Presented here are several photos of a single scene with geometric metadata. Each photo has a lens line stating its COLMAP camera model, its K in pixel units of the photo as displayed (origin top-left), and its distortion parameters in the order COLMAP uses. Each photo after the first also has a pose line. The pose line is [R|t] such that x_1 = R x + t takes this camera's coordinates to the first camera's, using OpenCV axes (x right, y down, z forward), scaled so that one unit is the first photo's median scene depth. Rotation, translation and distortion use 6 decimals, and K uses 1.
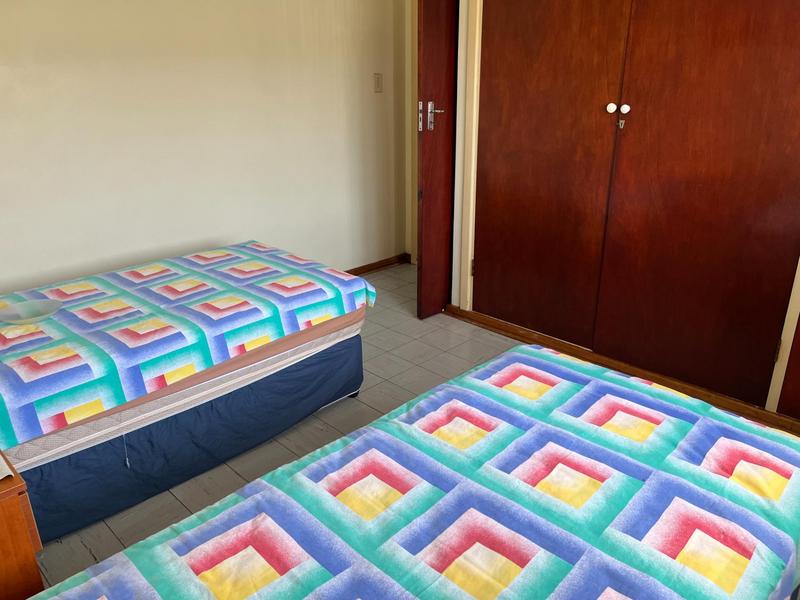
lens RADIAL K [[602.6, 0, 405.2], [0, 602.6, 293.8], [0, 0, 1]] dist [0.061980, -0.083226]
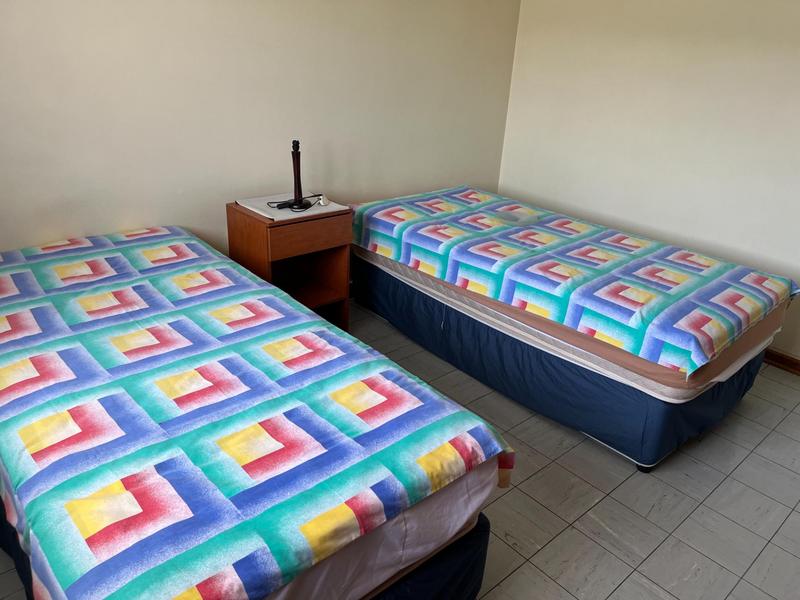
lens RADIAL K [[602.6, 0, 413.9], [0, 602.6, 302.5], [0, 0, 1]] dist [0.061980, -0.083226]
pose [[-0.059312, 0.403101, -0.913231, 0.620368], [-0.401774, 0.827832, 0.391500, -0.219410], [0.913816, 0.390133, 0.112855, 0.611083]]
